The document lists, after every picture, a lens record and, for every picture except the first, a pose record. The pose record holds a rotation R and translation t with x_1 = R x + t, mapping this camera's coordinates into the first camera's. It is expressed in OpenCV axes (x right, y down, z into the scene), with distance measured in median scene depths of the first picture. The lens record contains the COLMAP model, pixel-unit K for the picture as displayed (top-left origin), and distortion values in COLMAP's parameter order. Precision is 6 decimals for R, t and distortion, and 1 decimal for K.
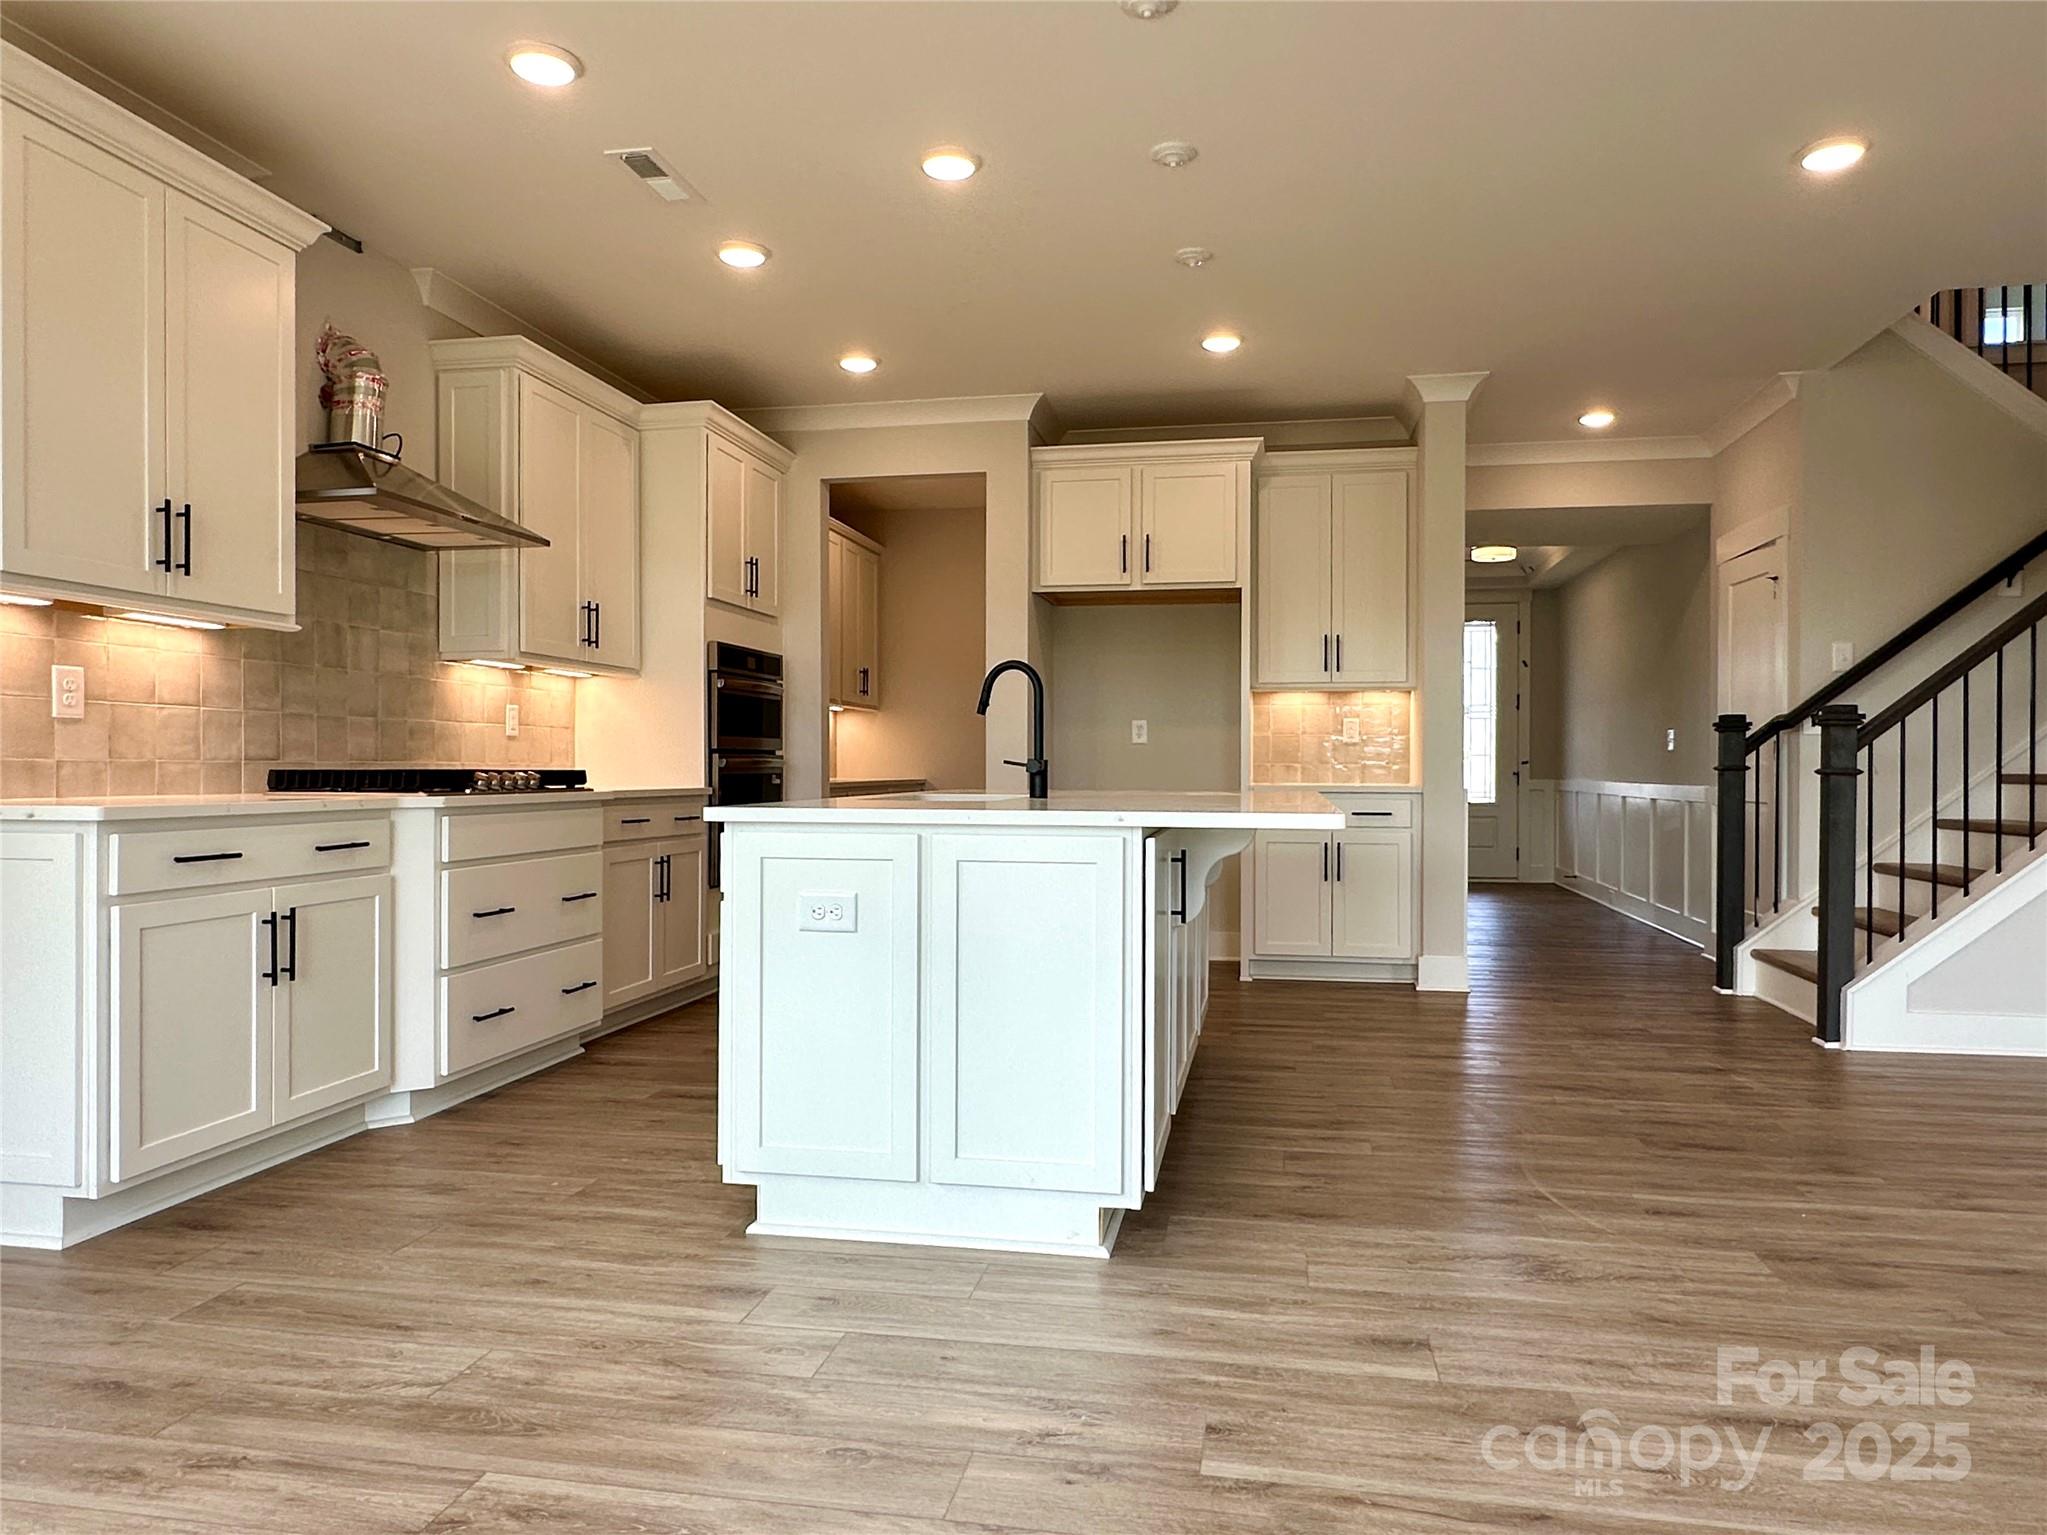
lens RADIAL K [[1286.9, 0, 1075.2], [0, 1286.9, 763.3], [0, 0, 1]] dist [-0.004945, 0.001391]
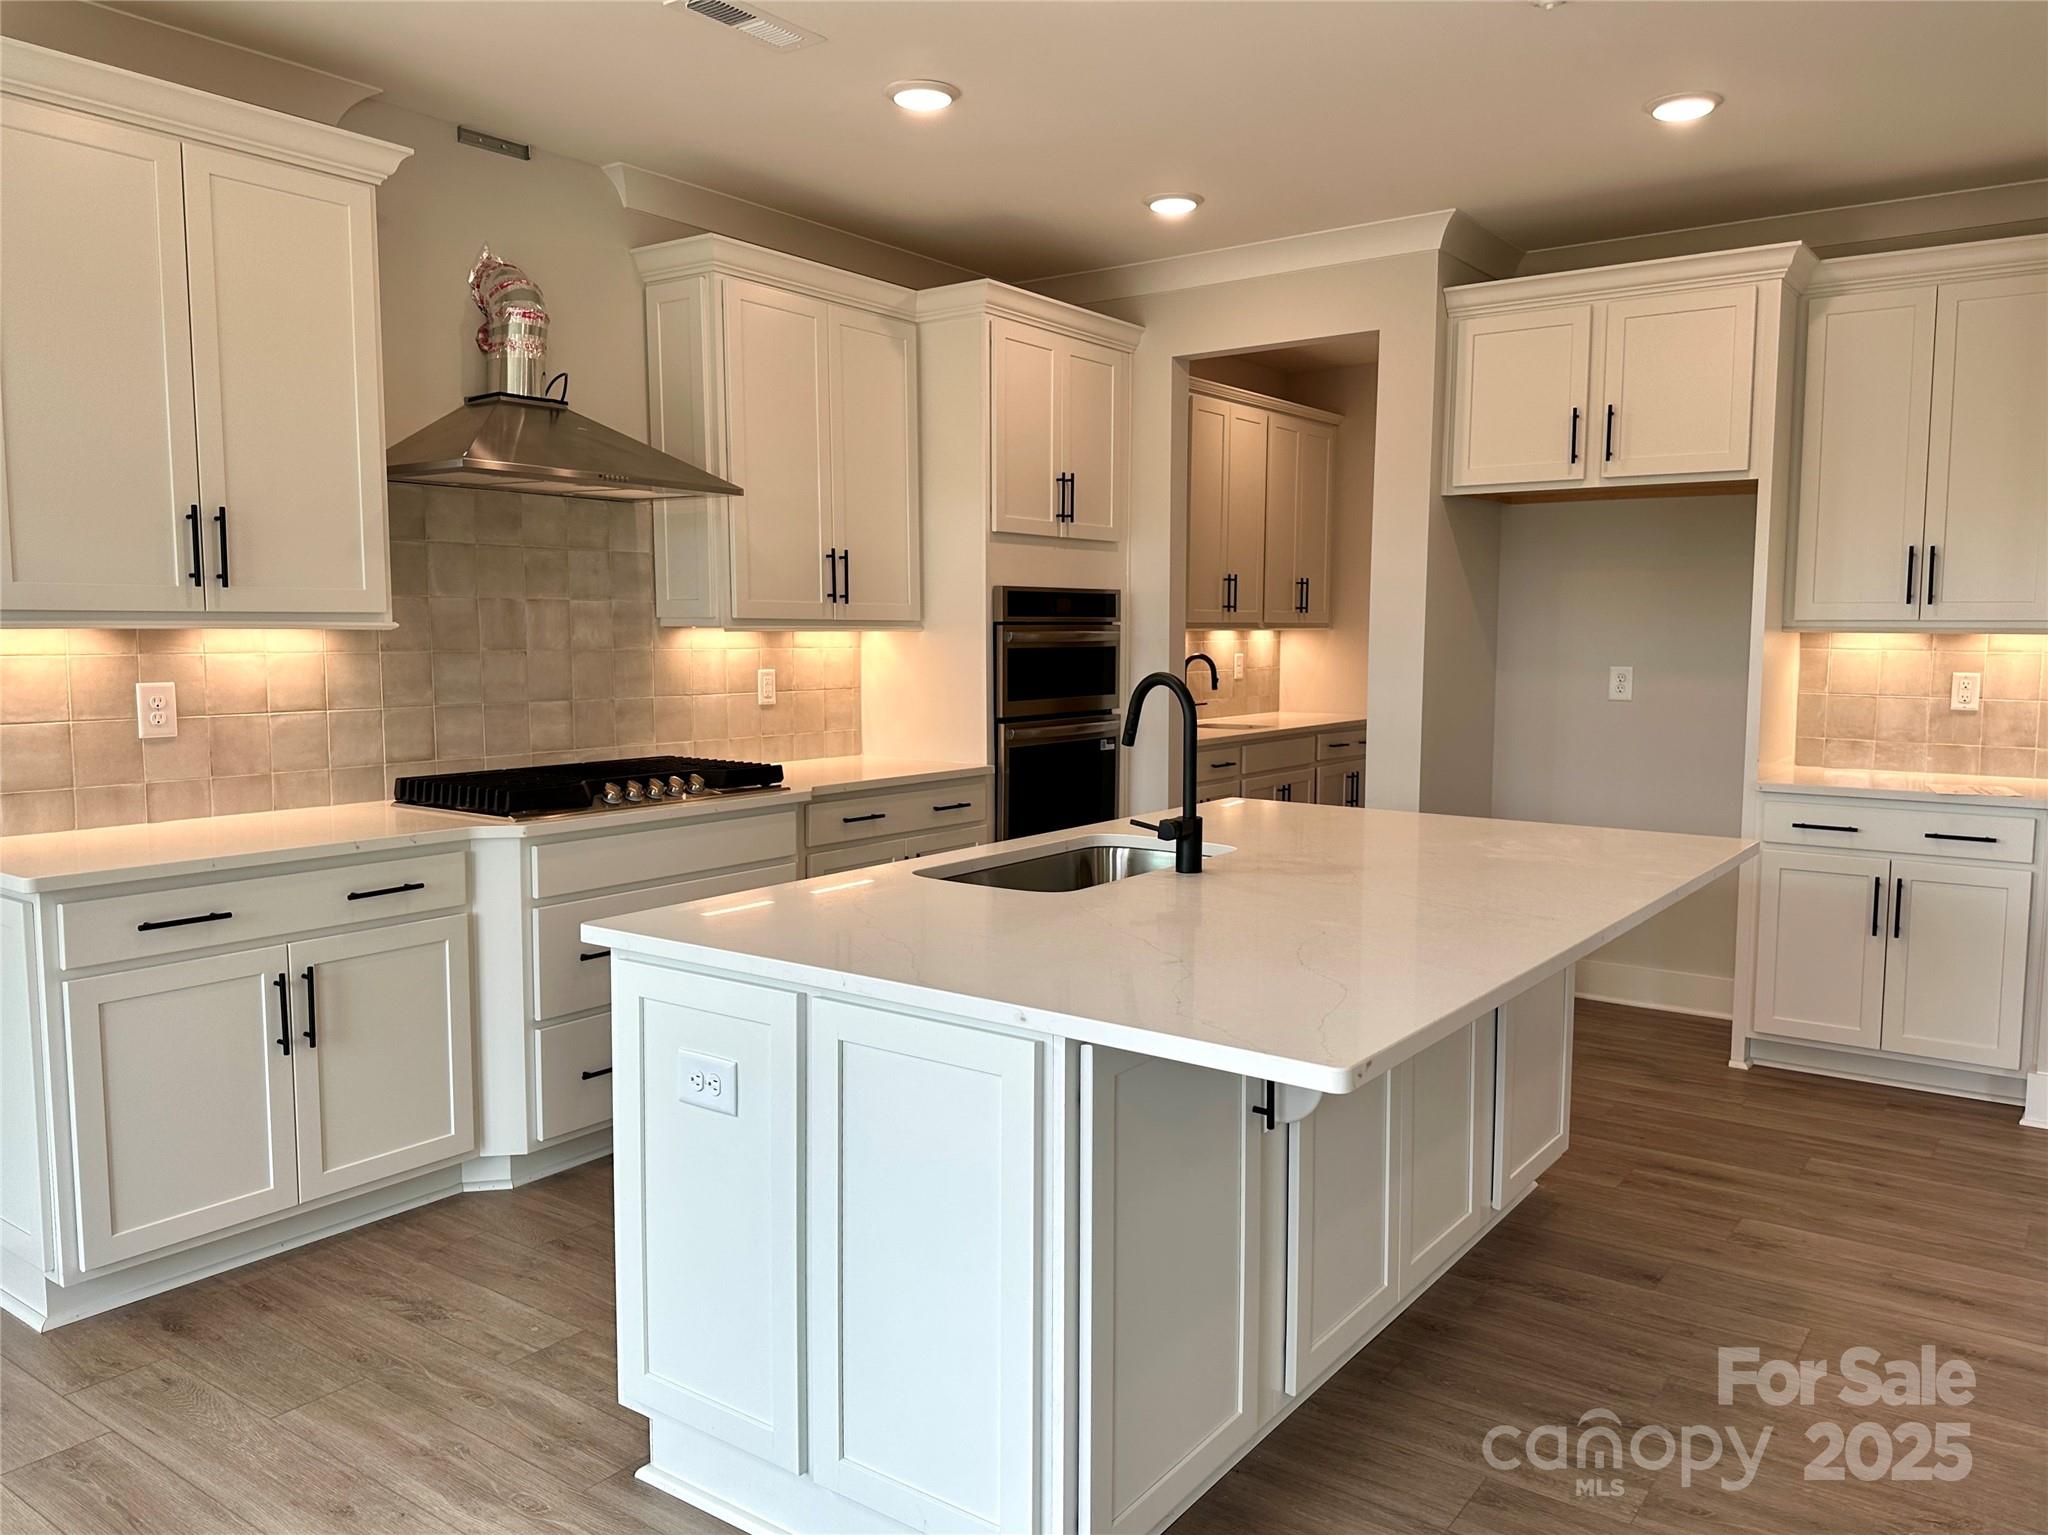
lens RADIAL K [[1485.1, 0, 1077.6], [0, 1485.1, 768.1], [0, 0, 1]] dist [0.109429, -0.153606]
pose [[0.902326, 0.044633, -0.428738, 0.218600], [-0.004173, 0.995483, 0.094851, -0.088477], [0.431034, -0.083798, 0.898436, 0.213825]]
